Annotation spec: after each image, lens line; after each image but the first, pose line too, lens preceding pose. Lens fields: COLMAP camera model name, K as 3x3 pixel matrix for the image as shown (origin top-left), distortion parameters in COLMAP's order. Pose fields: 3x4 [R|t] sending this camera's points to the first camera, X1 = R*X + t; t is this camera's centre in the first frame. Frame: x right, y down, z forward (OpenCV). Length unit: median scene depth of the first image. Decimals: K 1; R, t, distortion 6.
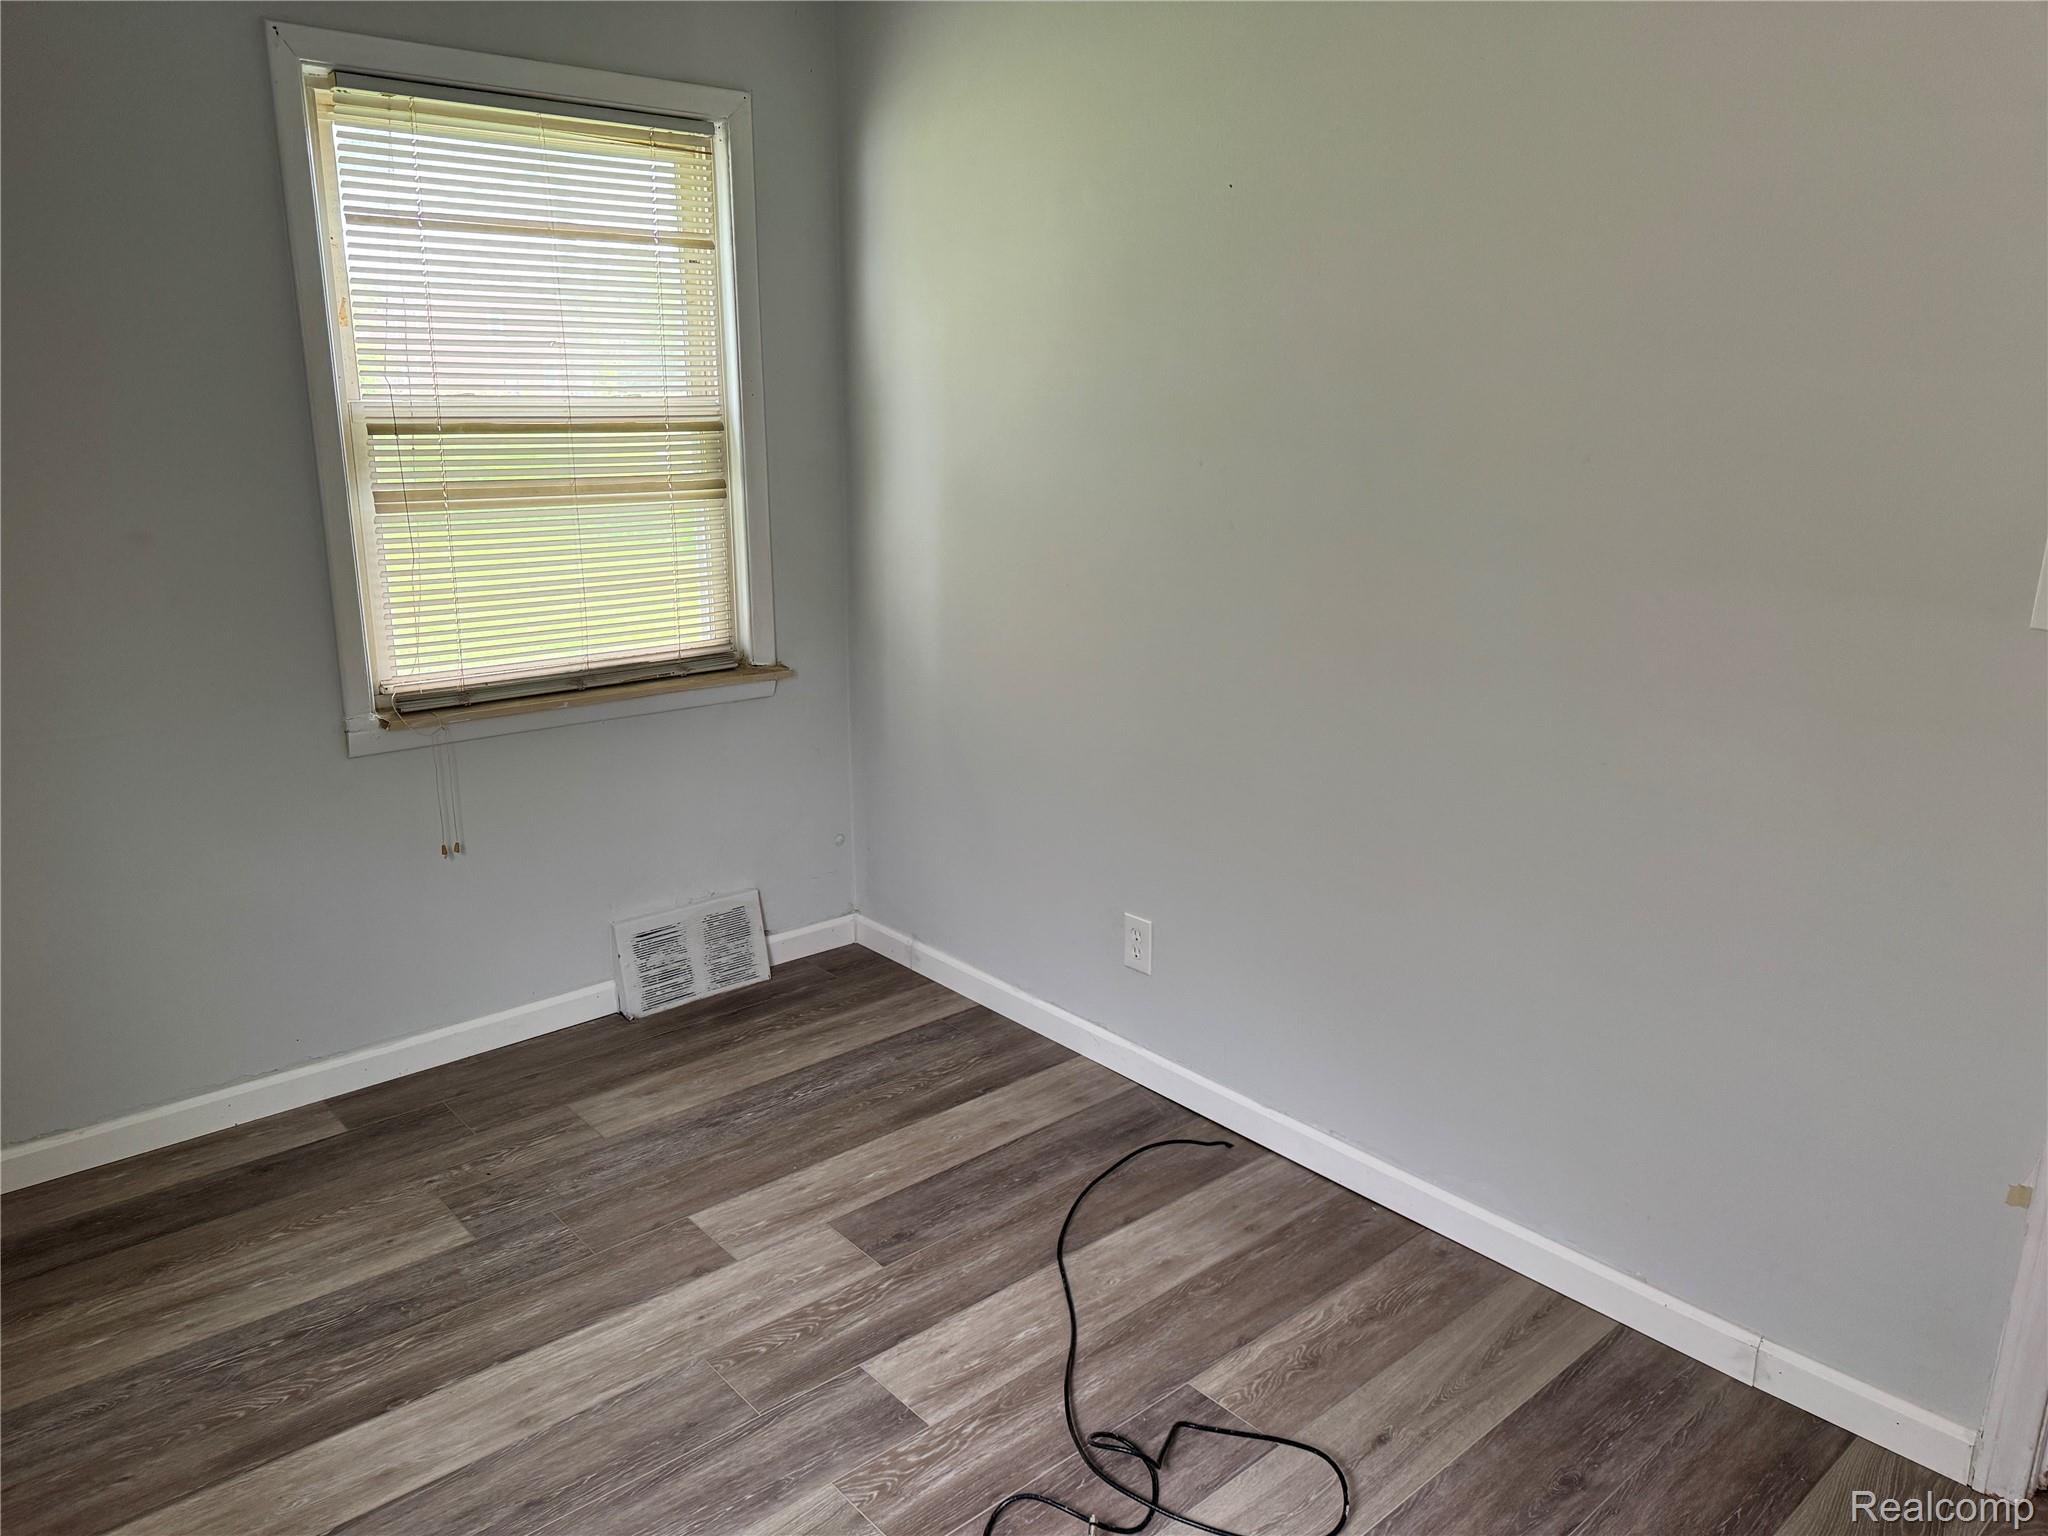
lens RADIAL K [[1429.8, 0, 921.8], [0, 1429.8, 762.6], [0, 0, 1]] dist [0.063619, -0.086713]
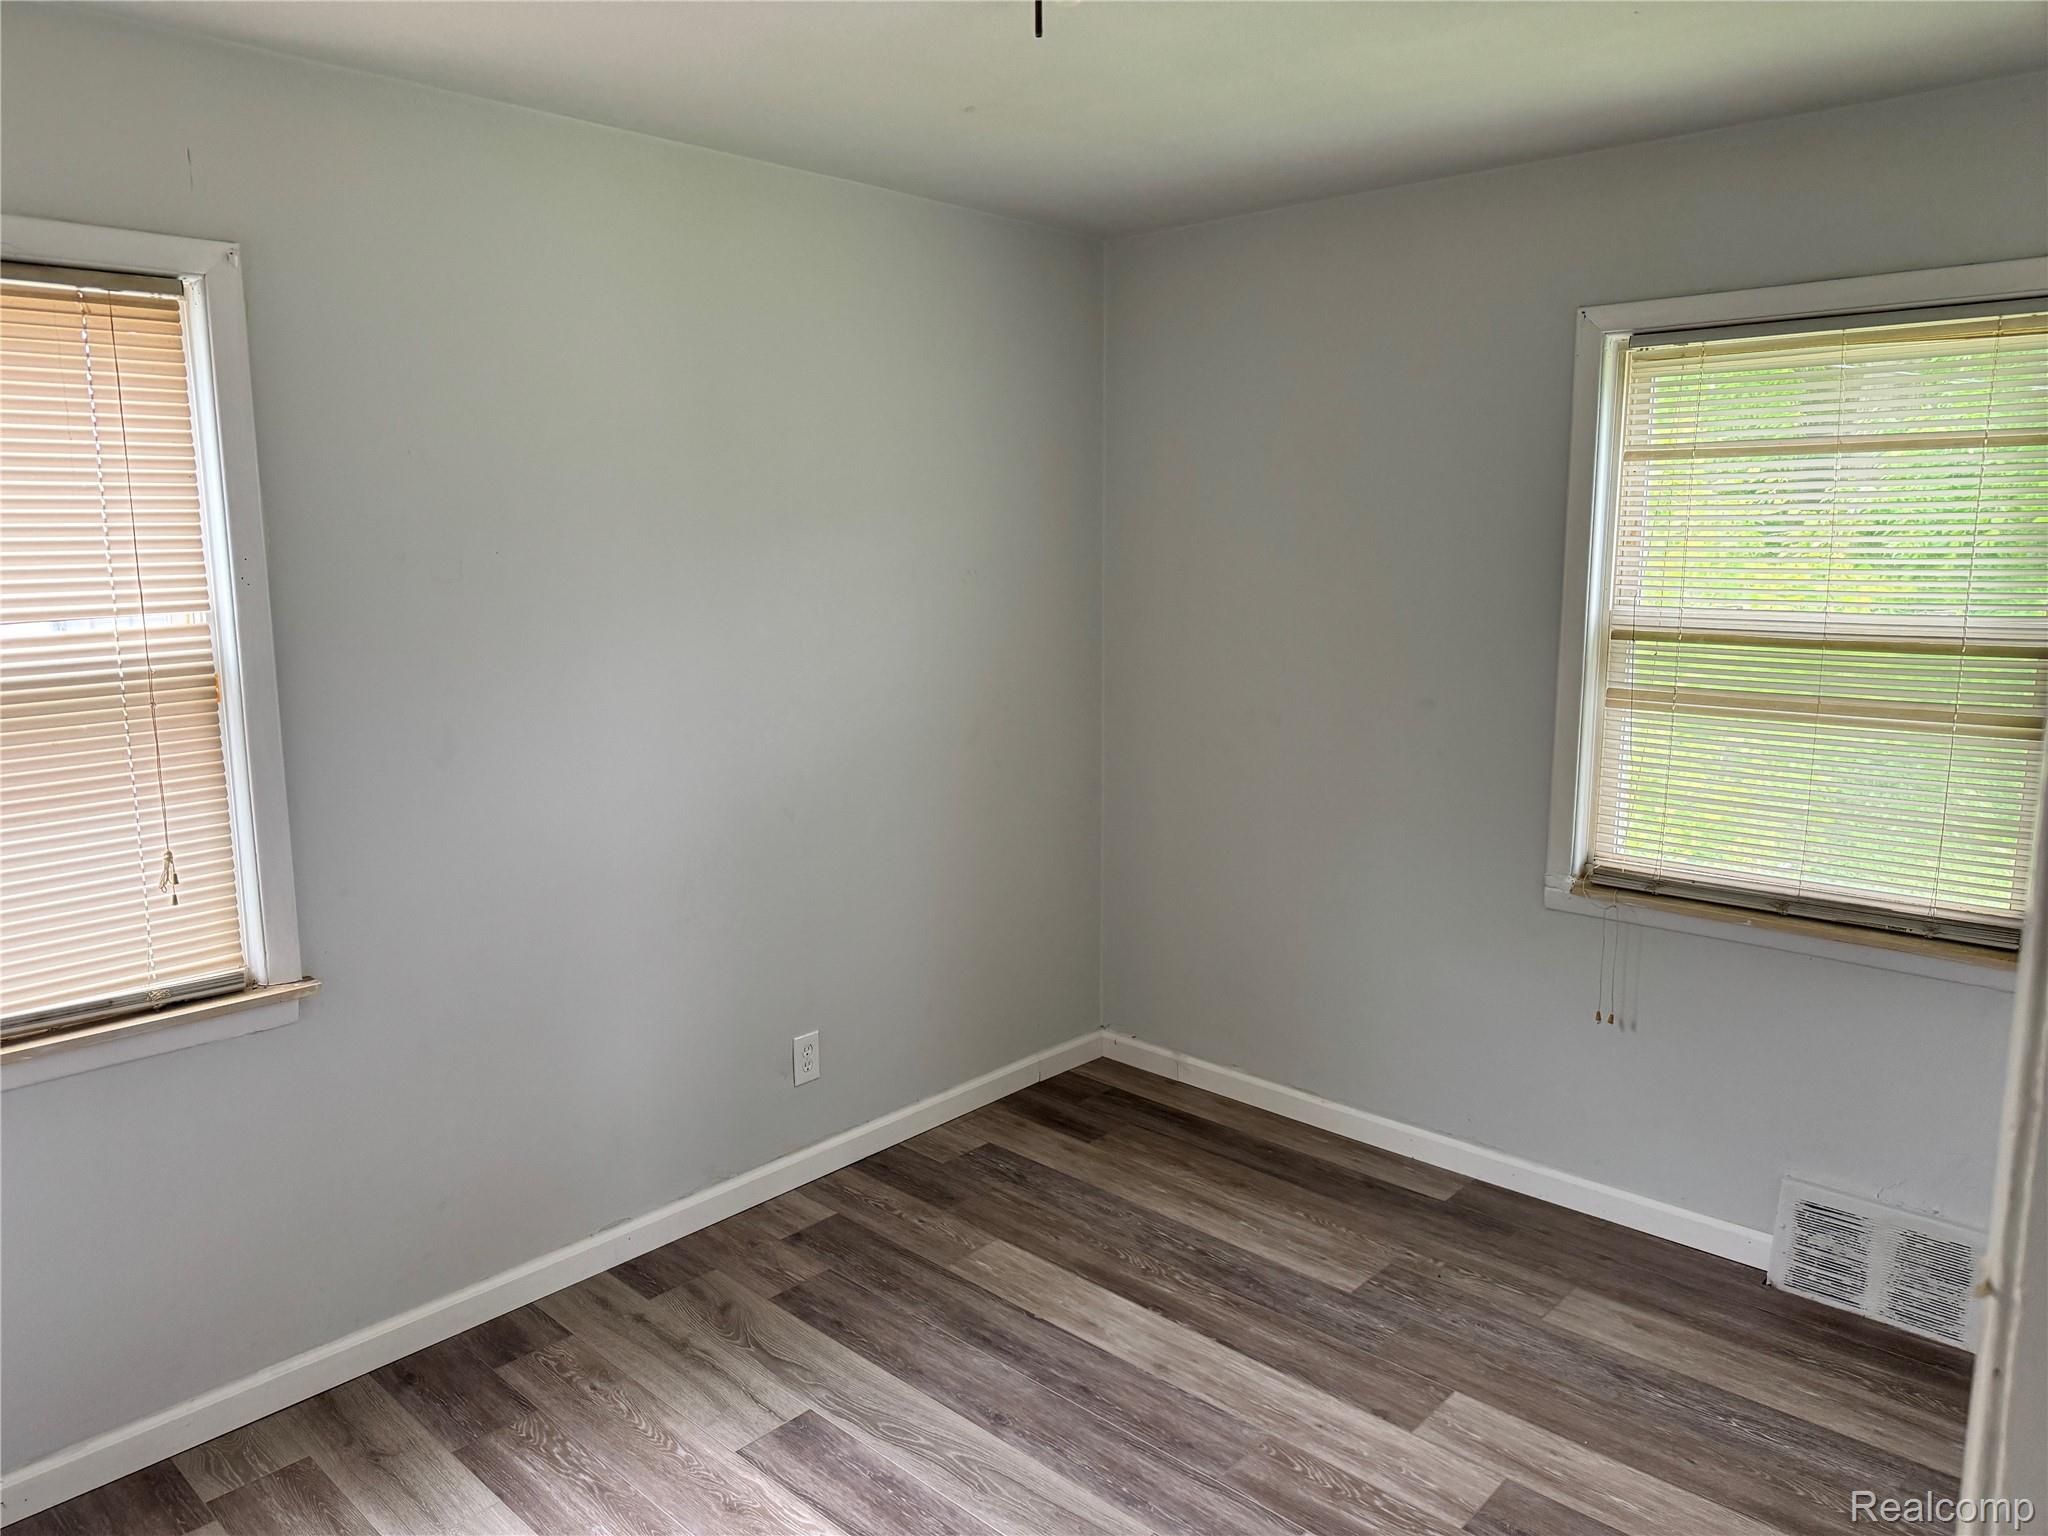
lens RADIAL K [[1429.8, 0, 1027.0], [0, 1429.8, 763.0], [0, 0, 1]] dist [0.063619, -0.086713]
pose [[0.136808, 0.155804, -0.978268, 0.709995], [-0.248042, 0.961481, 0.118442, -0.159741], [0.959040, 0.226448, 0.170184, 0.402317]]
